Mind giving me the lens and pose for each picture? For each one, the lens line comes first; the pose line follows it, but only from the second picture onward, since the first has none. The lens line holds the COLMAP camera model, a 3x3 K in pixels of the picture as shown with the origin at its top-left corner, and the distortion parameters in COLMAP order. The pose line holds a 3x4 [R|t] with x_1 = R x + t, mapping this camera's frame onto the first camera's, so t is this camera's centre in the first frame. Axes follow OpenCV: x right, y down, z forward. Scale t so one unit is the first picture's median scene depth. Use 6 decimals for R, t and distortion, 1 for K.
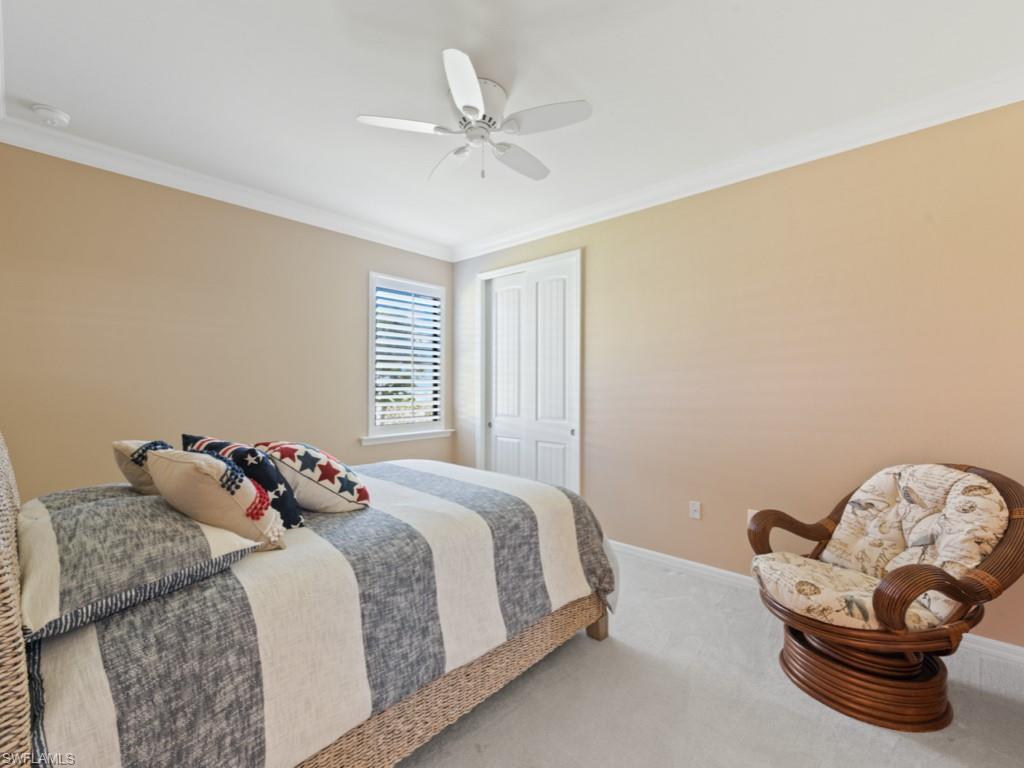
lens RADIAL K [[451.9, 0, 510.0], [0, 451.9, 388.3], [0, 0, 1]] dist [0.012071, -0.001317]
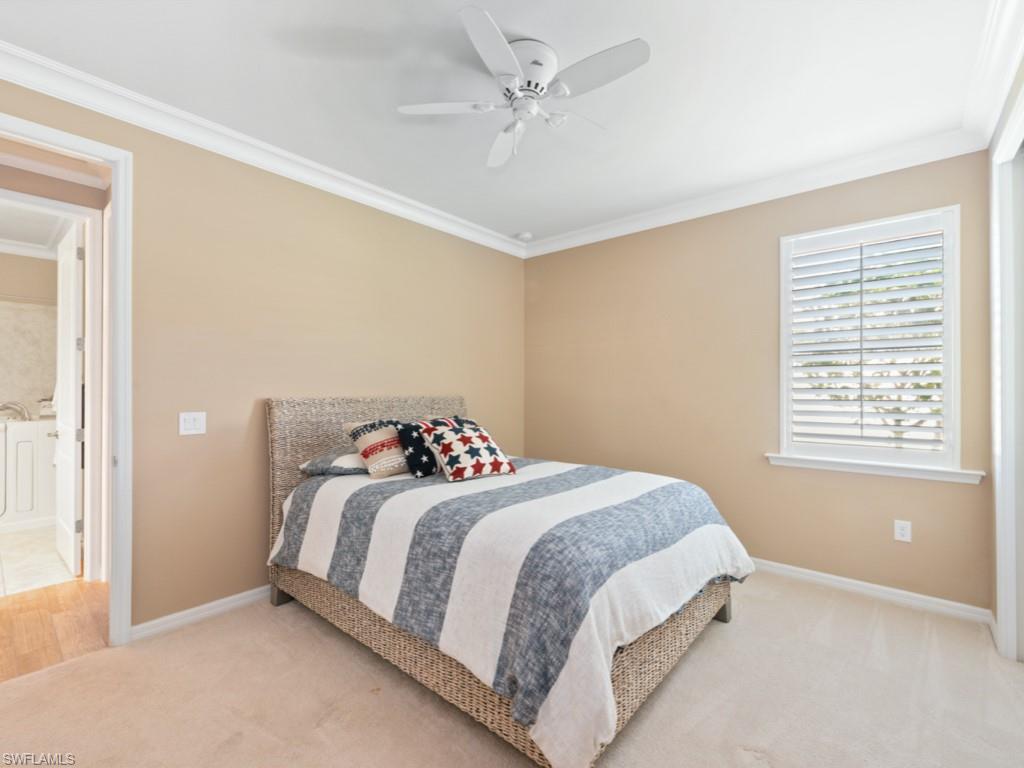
lens RADIAL K [[462.0, 0, 510.2], [0, 462.0, 382.7], [0, 0, 1]] dist [0.012982, -0.001017]
pose [[0.022990, -0.007124, -0.999710, 0.998463], [-0.008585, 0.999936, -0.007323, -0.010632], [0.999699, 0.008751, 0.022928, 1.126762]]
